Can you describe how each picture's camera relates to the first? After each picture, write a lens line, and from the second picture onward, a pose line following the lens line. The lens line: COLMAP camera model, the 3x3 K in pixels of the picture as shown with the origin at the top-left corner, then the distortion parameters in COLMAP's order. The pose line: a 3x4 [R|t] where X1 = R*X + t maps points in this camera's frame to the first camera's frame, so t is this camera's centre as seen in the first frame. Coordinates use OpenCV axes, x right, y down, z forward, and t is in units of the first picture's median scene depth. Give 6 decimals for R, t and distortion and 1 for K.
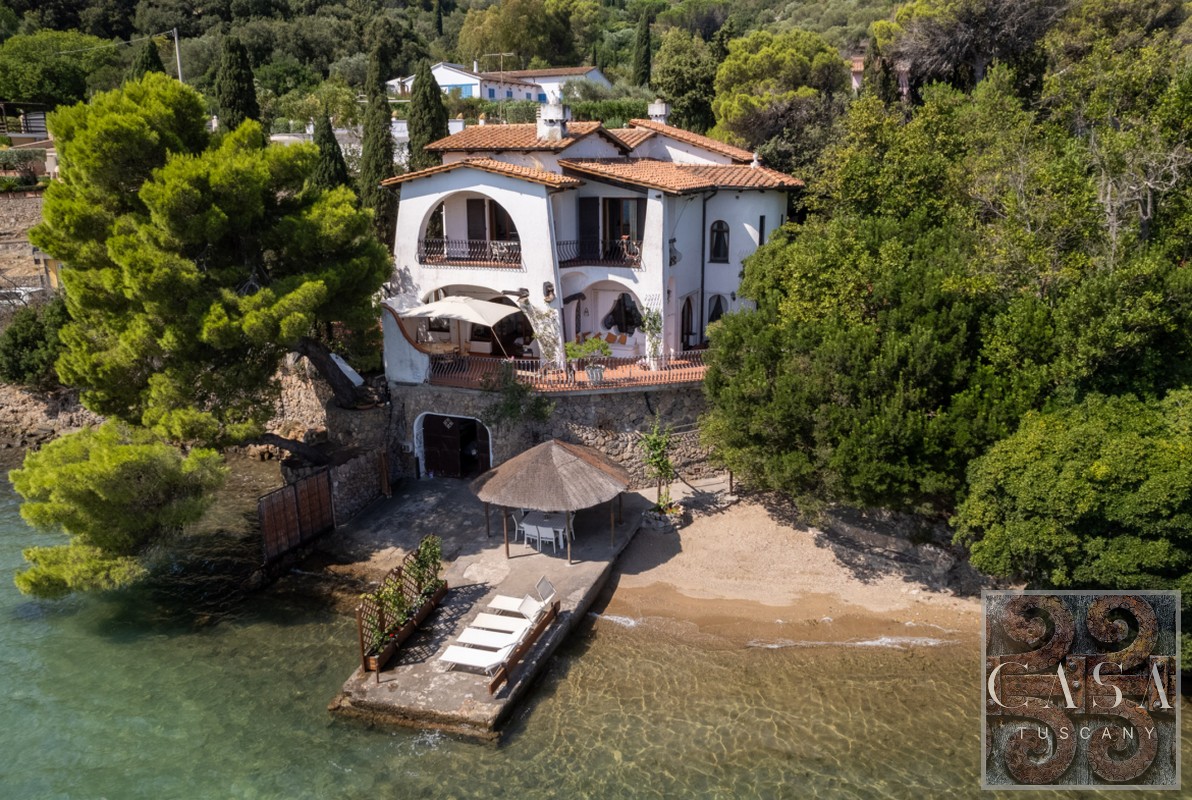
lens RADIAL K [[919.0, 0, 596.0], [0, 919.0, 400.0], [0, 0, 1]] dist [-0.055327, 0.044297]
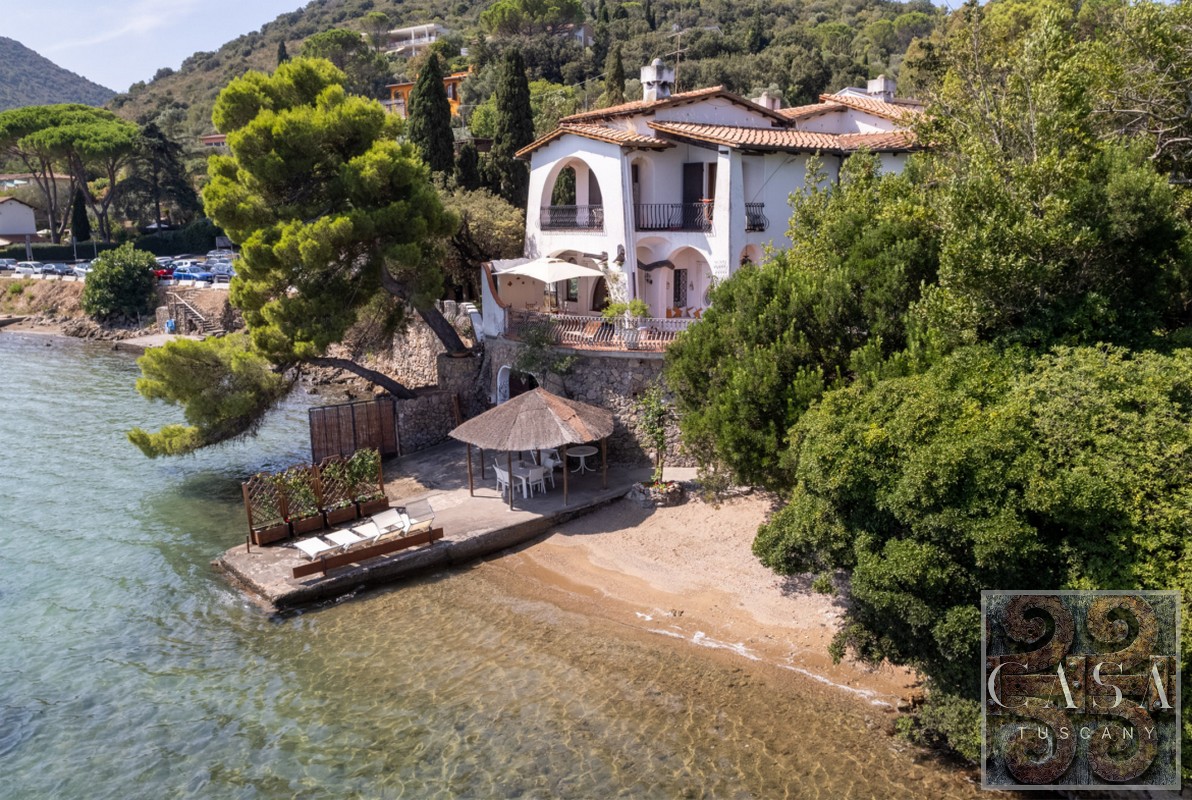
lens RADIAL K [[922.3, 0, 593.8], [0, 922.3, 394.9], [0, 0, 1]] dist [-0.033499, 0.002160]
pose [[0.837379, 0.106105, -0.536226, 0.530918], [-0.142409, 0.989450, -0.026603, 0.067820], [0.527746, 0.098641, 0.843655, 0.196956]]
